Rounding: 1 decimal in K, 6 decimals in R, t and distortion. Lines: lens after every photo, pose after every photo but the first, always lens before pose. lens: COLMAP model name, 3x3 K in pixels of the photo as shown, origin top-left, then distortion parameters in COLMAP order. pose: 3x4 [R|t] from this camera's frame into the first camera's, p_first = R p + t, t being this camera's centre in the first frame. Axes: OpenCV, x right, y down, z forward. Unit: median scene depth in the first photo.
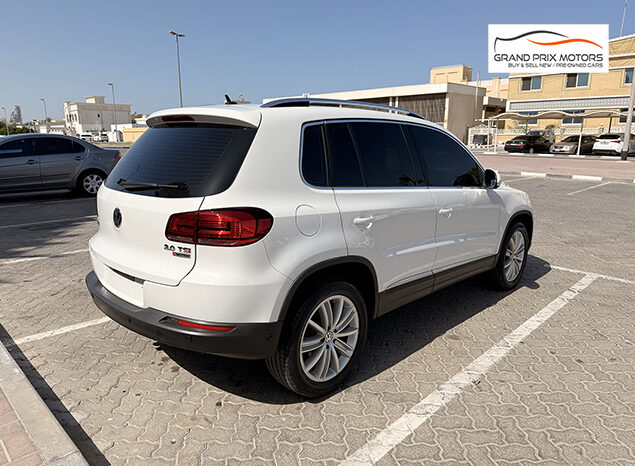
lens RADIAL K [[455.5, 0, 317.4], [0, 455.5, 228.2], [0, 0, 1]] dist [0.052511, -0.053504]
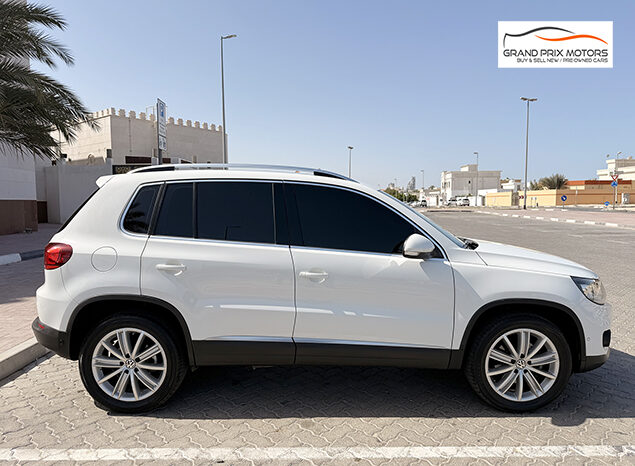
lens RADIAL K [[455.5, 0, 317.4], [0, 455.5, 228.2], [0, 0, 1]] dist [0.052511, -0.053504]
pose [[0.698516, 0.039897, -0.714482, 0.963802], [-0.138145, 0.987181, -0.079934, -0.060268], [0.702134, 0.154538, 0.695073, 0.380951]]
